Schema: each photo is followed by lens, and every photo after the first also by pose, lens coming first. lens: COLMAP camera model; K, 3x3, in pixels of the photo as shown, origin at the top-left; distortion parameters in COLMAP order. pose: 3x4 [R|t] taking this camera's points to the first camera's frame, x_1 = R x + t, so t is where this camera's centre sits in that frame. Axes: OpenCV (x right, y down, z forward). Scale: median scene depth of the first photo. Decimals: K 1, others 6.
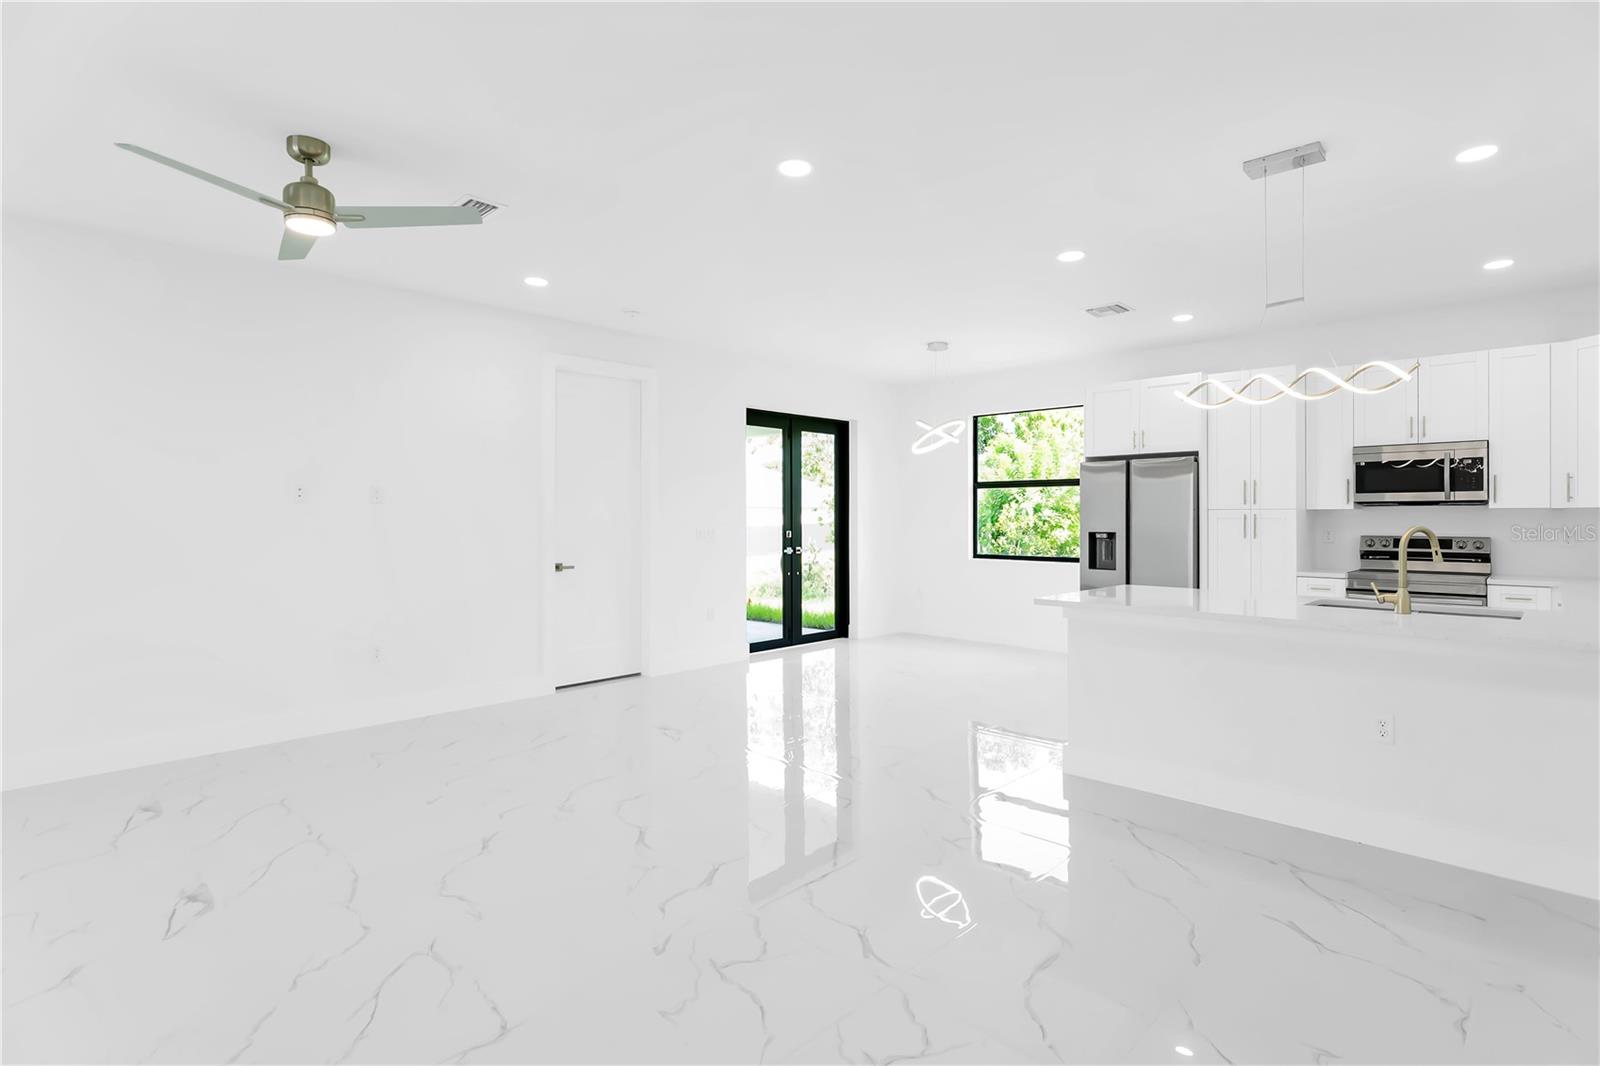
lens RADIAL K [[786.9, 0, 799.9], [0, 786.9, 517.9], [0, 0, 1]] dist [-0.000723, -0.000153]
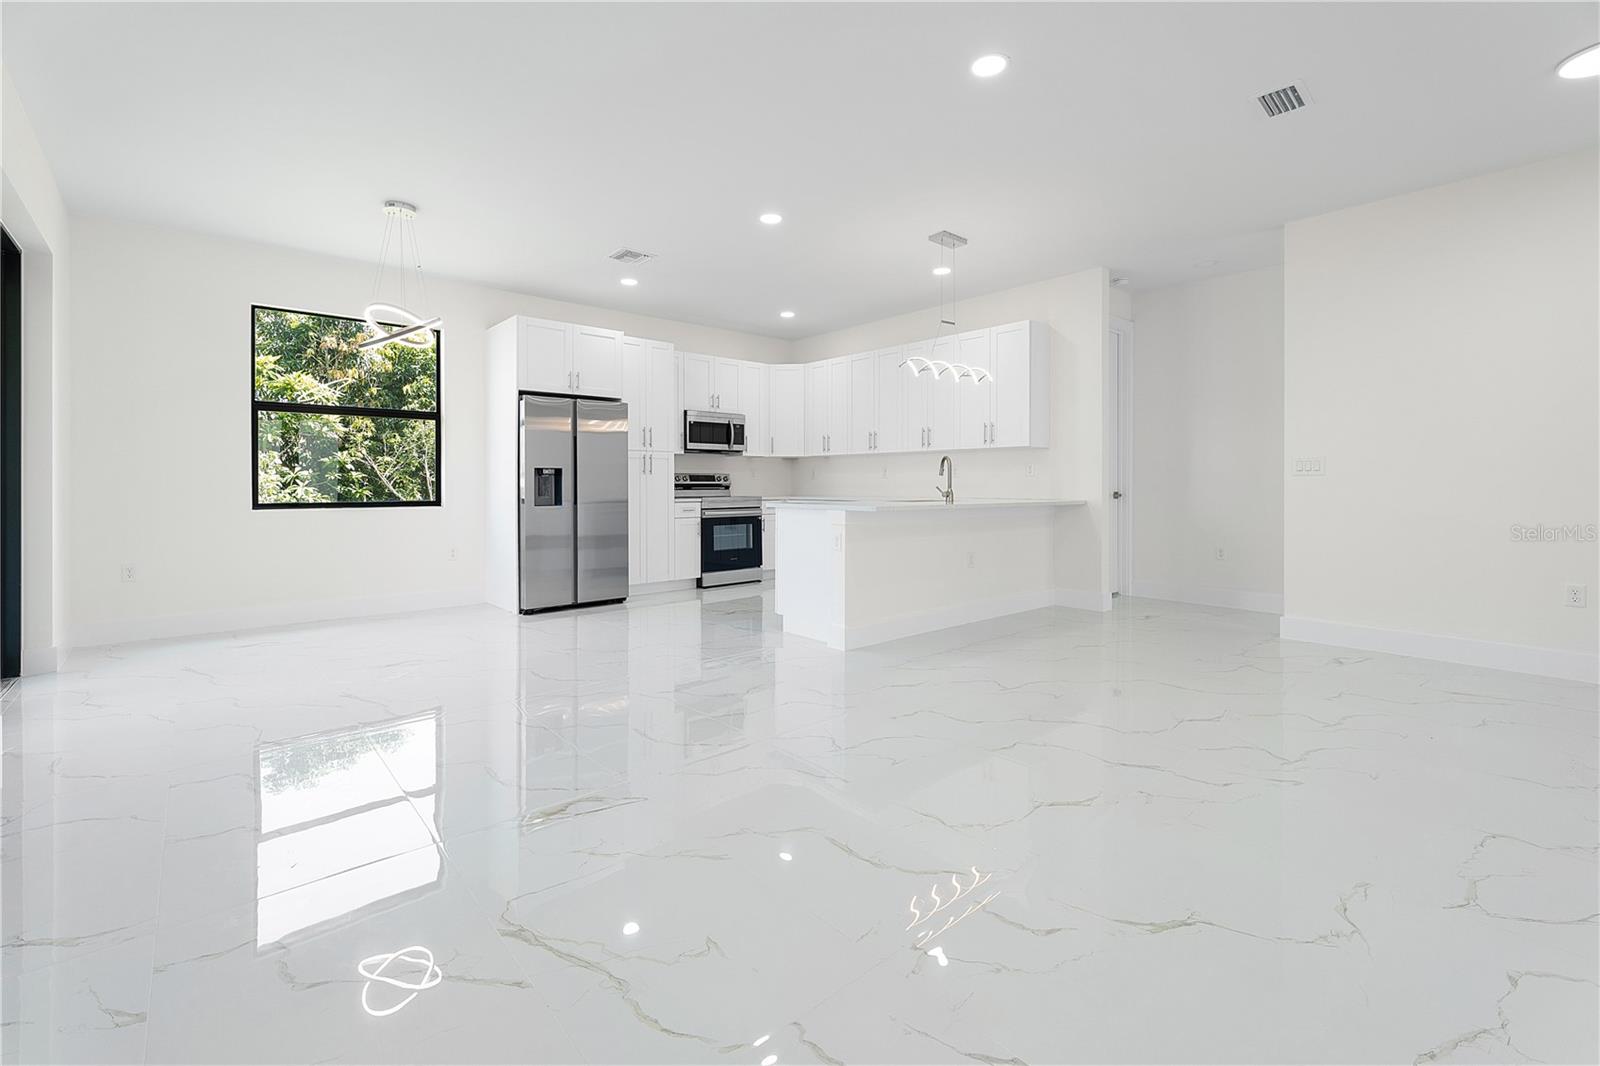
lens RADIAL K [[688.3, 0, 799.9], [0, 688.3, 484.6], [0, 0, 1]] dist [-0.000210, 0.000090]
pose [[0.081881, 0.000457, 0.996642, -0.510521], [0.003232, 0.999995, -0.000724, 0.044870], [-0.996637, 0.003281, 0.081879, 0.671721]]
